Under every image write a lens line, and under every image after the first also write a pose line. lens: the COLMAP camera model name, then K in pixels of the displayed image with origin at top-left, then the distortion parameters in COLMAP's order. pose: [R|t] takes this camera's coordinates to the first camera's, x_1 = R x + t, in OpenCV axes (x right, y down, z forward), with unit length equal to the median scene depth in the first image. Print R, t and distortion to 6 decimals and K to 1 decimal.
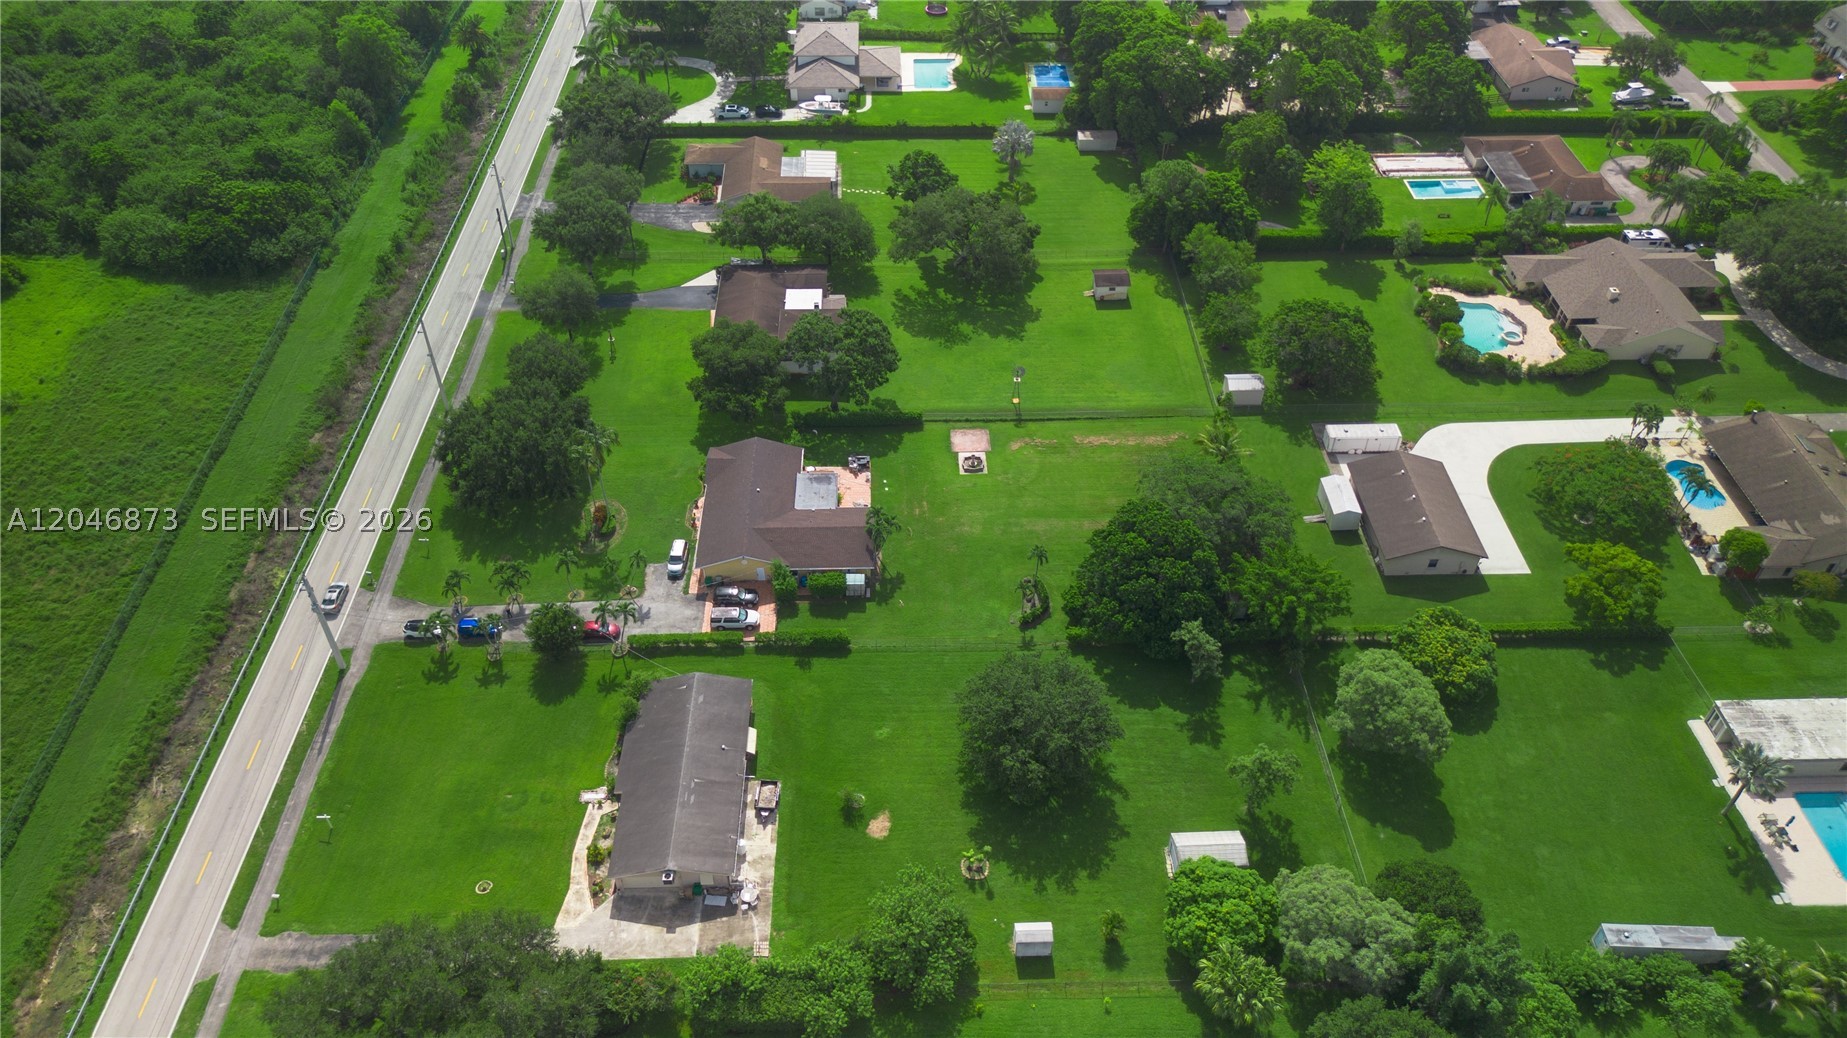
lens RADIAL K [[1304.4, 0, 929.8], [0, 1304.4, 519.8], [0, 0, 1]] dist [0.075868, -0.083985]
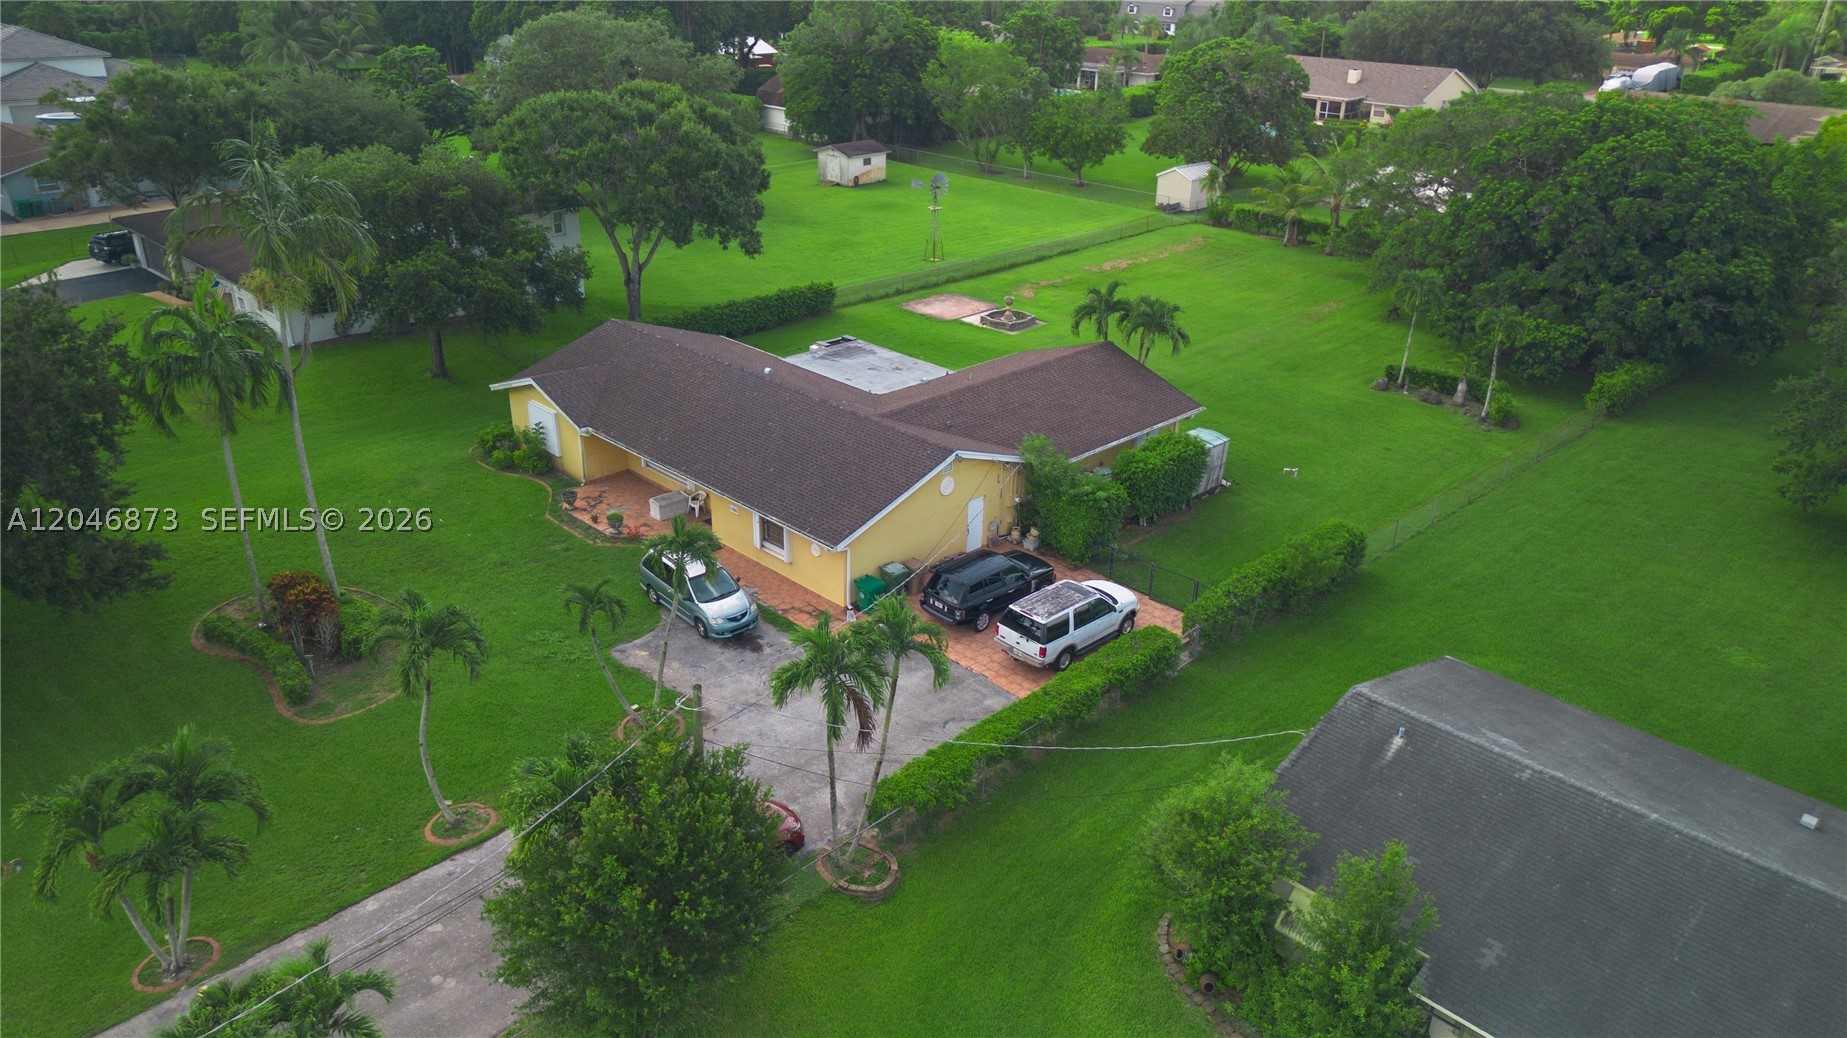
lens RADIAL K [[1304.4, 0, 929.8], [0, 1304.4, 519.8], [0, 0, 1]] dist [0.075868, -0.083985]
pose [[0.725283, -0.281423, 0.628304, -0.345337], [0.456683, 0.879603, -0.133191, 0.079658], [-0.515175, 0.383537, 0.766482, 0.780887]]
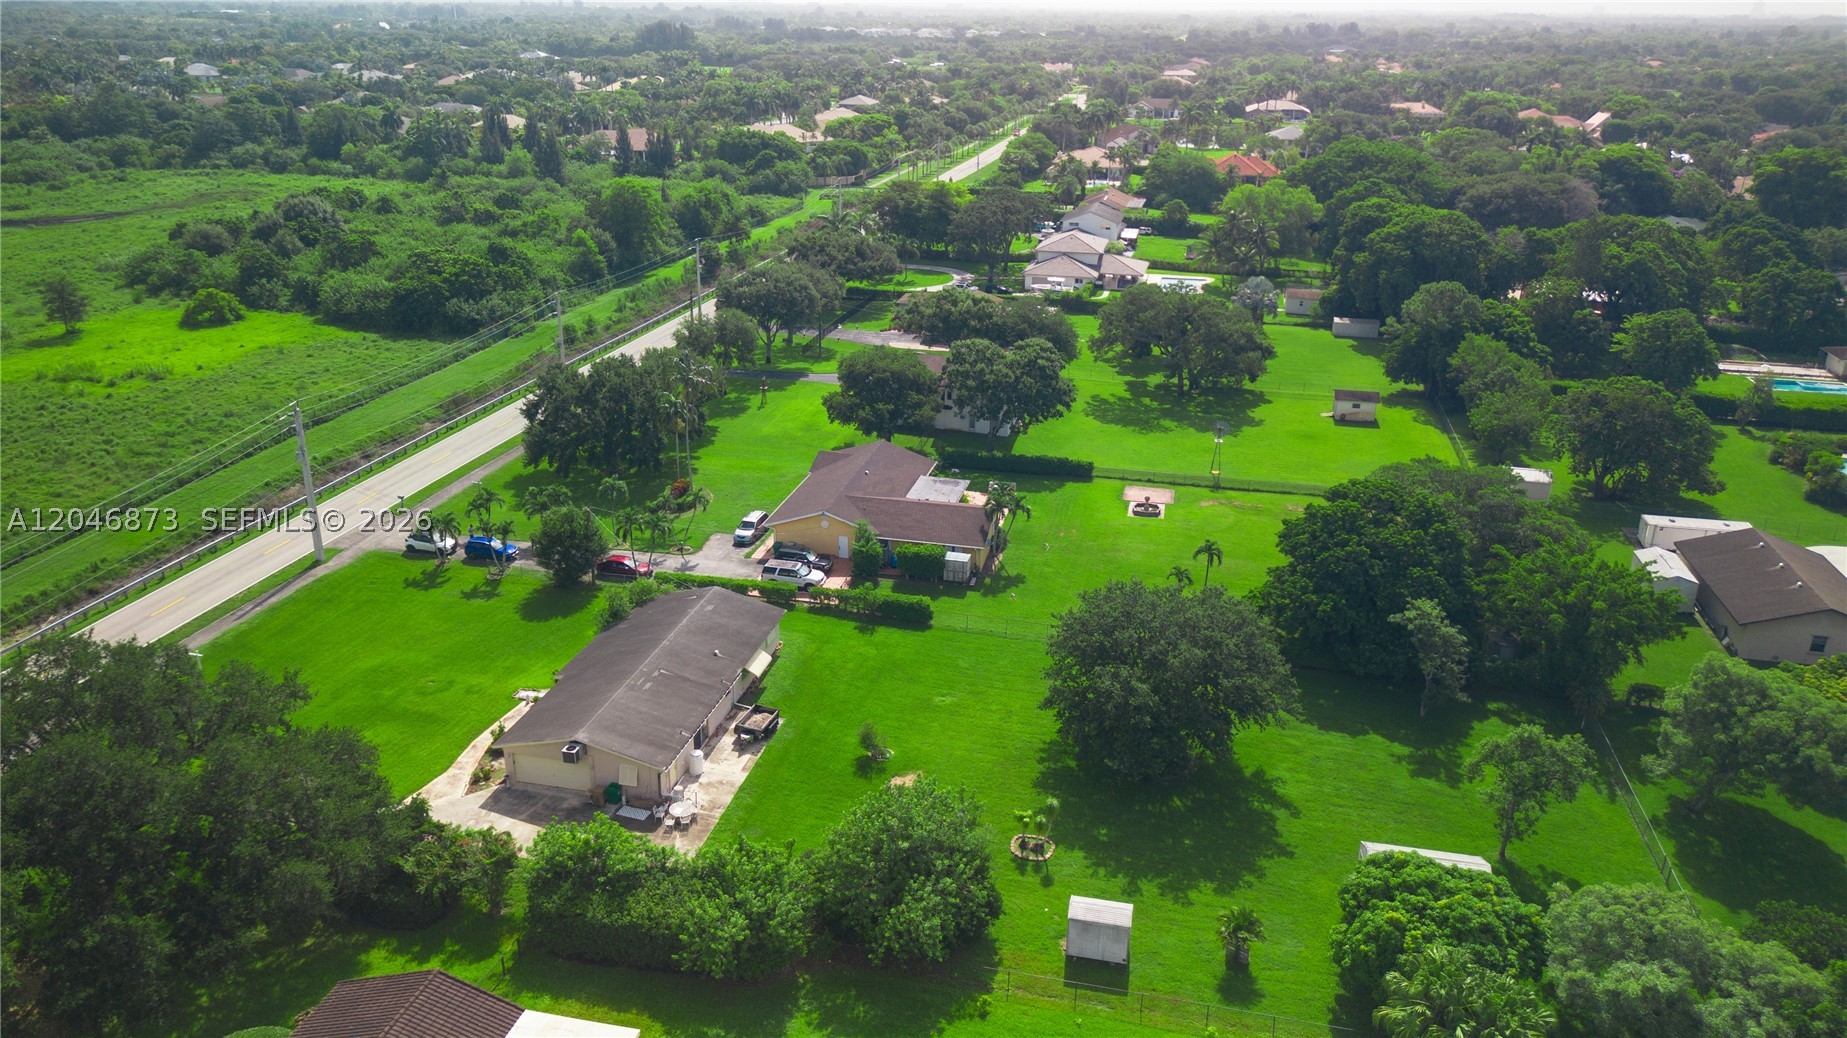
lens RADIAL K [[1304.4, 0, 929.8], [0, 1304.4, 519.8], [0, 0, 1]] dist [0.075868, -0.083985]
pose [[0.969446, 0.095727, -0.225856, 0.096749], [-0.172094, 0.921525, -0.348103, 0.295555], [0.174809, 0.376335, 0.909843, 0.302938]]
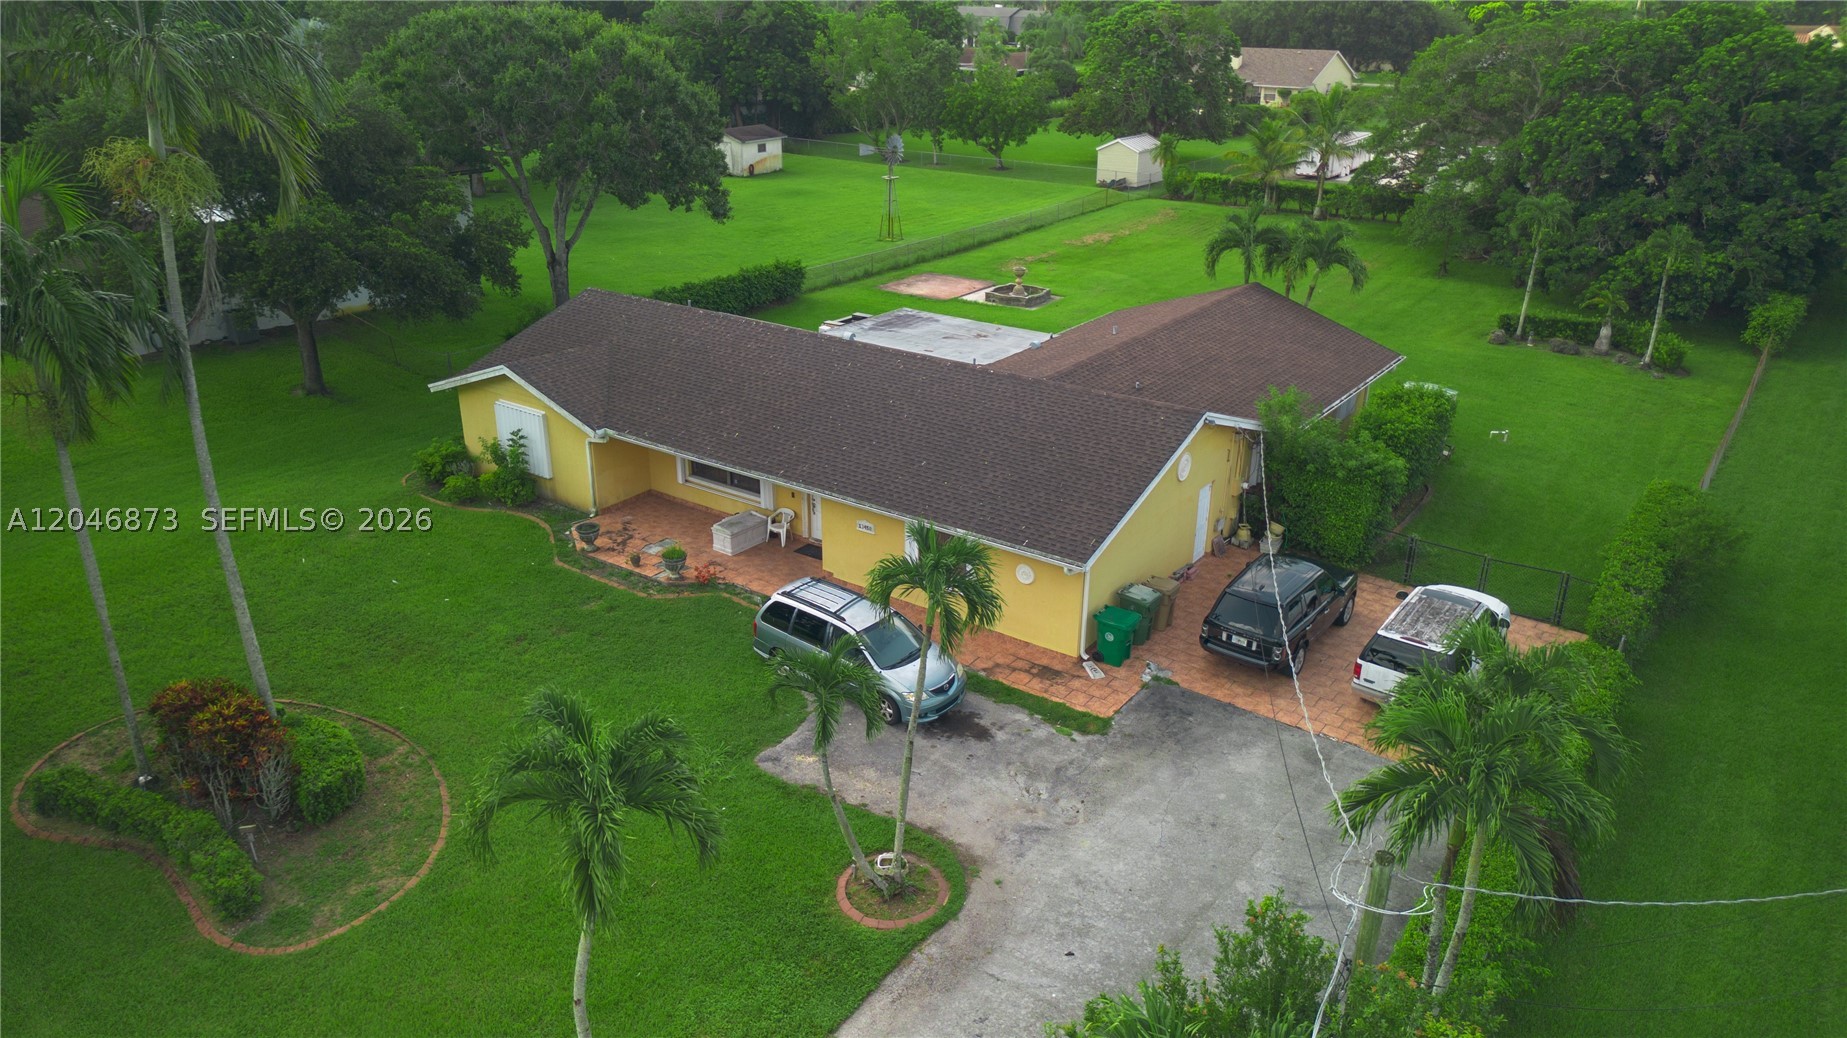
lens RADIAL K [[1304.4, 0, 929.8], [0, 1304.4, 519.8], [0, 0, 1]] dist [0.075868, -0.083985]
pose [[0.598891, -0.311029, 0.737964, -0.330169], [0.540062, 0.837282, -0.085396, 0.036012], [-0.591323, 0.449689, 0.669415, 0.899134]]
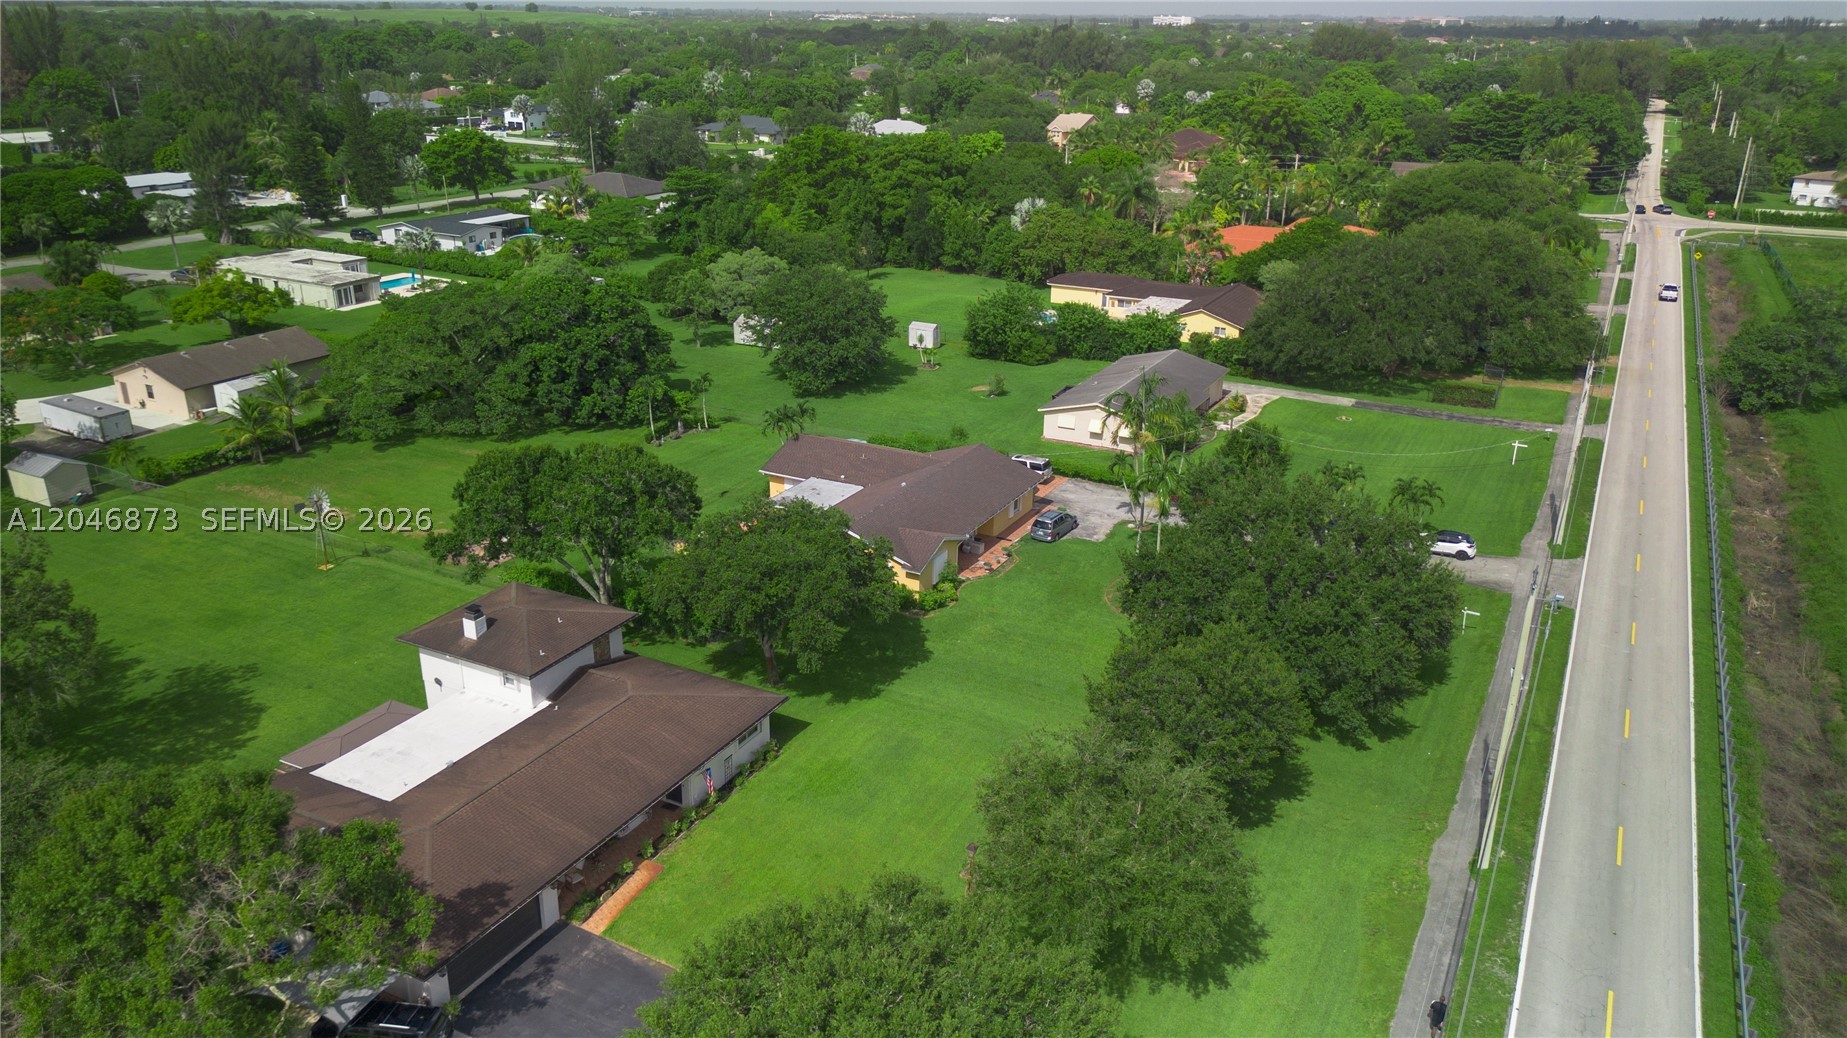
lens RADIAL K [[1288.8, 0, 927.8], [0, 1288.8, 579.3], [0, 0, 1]] dist [0.043295, -0.042516]
pose [[-0.871158, -0.212402, 0.442685, -0.444238], [0.320503, 0.437033, 0.840405, -0.535106], [-0.371971, 0.874007, -0.312649, 1.298778]]
